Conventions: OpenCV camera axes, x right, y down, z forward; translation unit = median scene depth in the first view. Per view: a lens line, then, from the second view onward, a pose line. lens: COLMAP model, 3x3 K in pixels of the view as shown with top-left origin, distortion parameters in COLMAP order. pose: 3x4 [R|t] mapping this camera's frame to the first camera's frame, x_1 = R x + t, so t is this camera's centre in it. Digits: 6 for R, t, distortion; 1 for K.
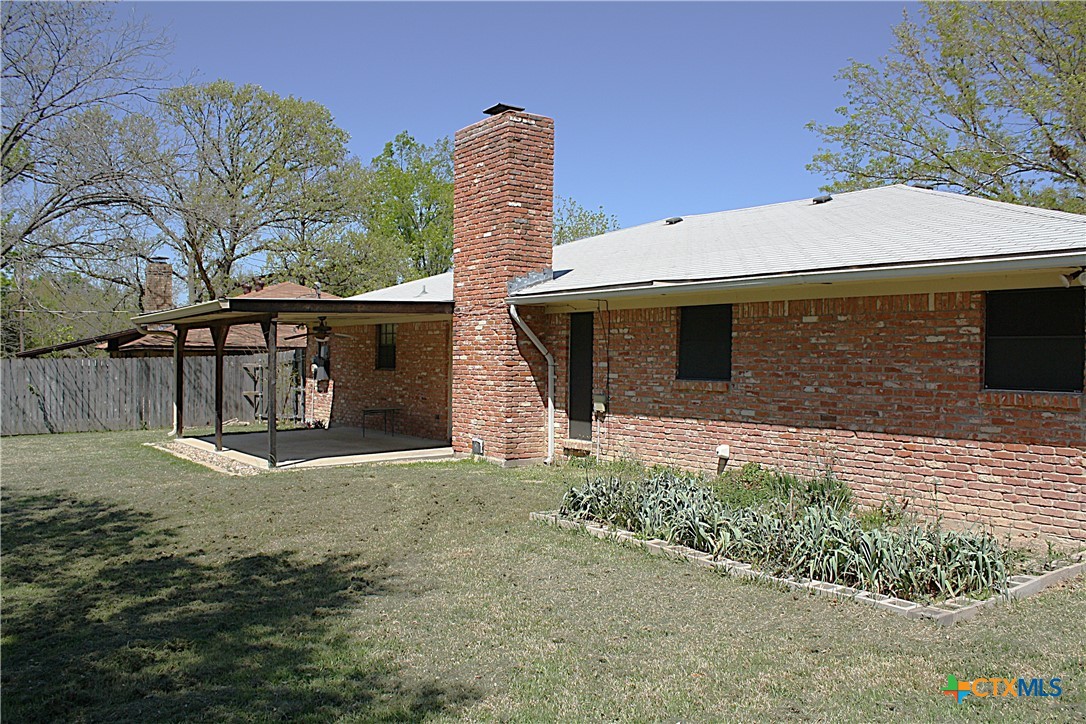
lens RADIAL K [[906.5, 0, 537.6], [0, 906.5, 362.4], [0, 0, 1]] dist [-0.119919, 0.009804]
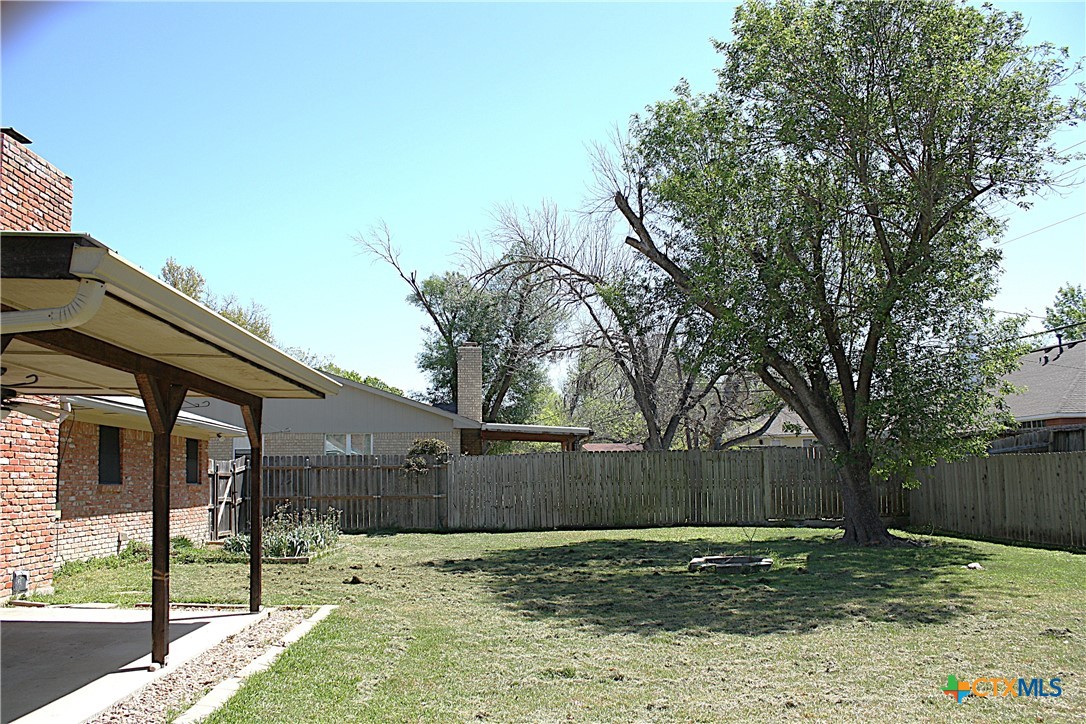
lens RADIAL K [[906.5, 0, 546.5], [0, 906.5, 370.1], [0, 0, 1]] dist [-0.119919, 0.009804]
pose [[-0.837959, 0.069731, 0.541259, -0.946295], [0.009666, 0.993544, -0.113035, 0.005151], [-0.545647, -0.089487, -0.833224, 1.573846]]
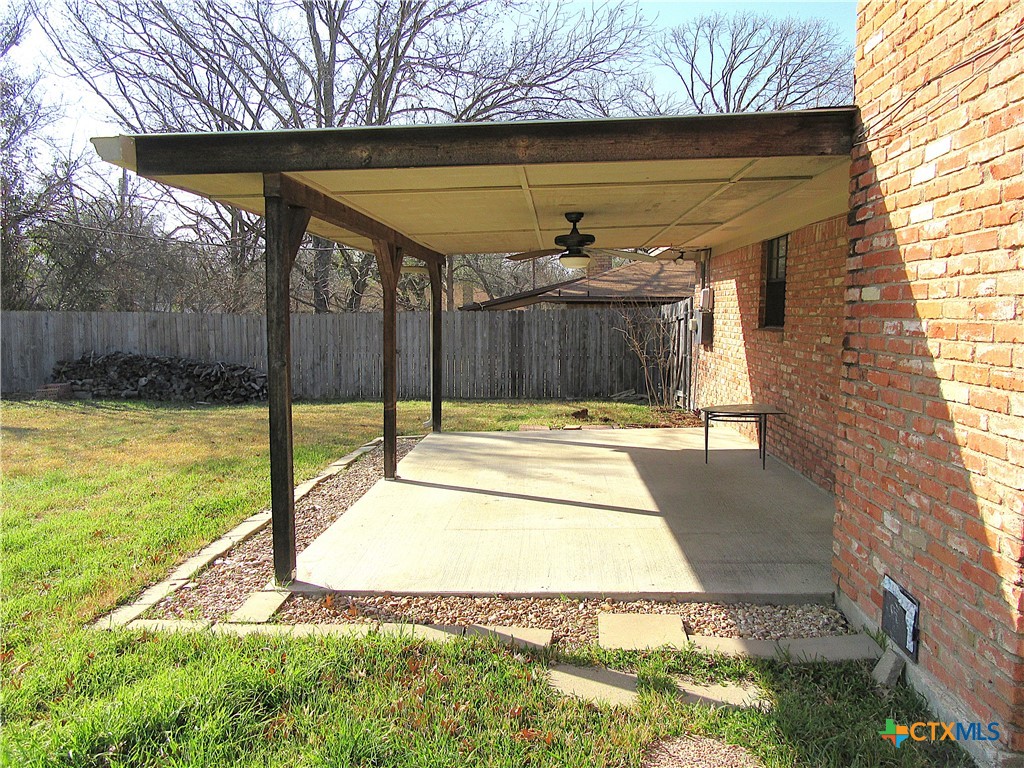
lens RADIAL K [[764.3, 0, 510.7], [0, 764.3, 382.7], [0, 0, 1]] dist [-0.014537, 0.016041]
pose [[0.771493, 0.056661, -0.633709, -0.013464], [-0.003964, 0.996435, 0.084267, 0.003742], [0.636225, -0.062500, 0.768968, 0.862256]]
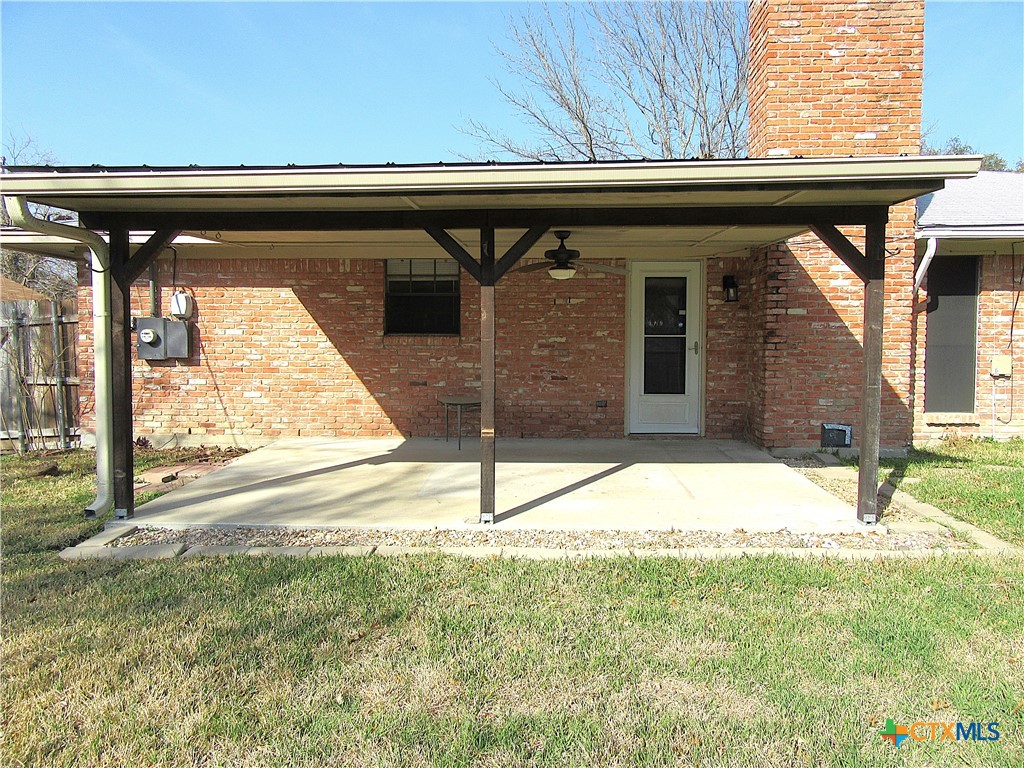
lens RADIAL K [[764.3, 0, 514.0], [0, 764.3, 380.4], [0, 0, 1]] dist [-0.014537, 0.016041]
pose [[0.617375, -0.056209, 0.784658, -0.794404], [0.011019, 0.997964, 0.062819, 0.009765], [-0.786592, -0.030137, 0.616737, 0.954448]]
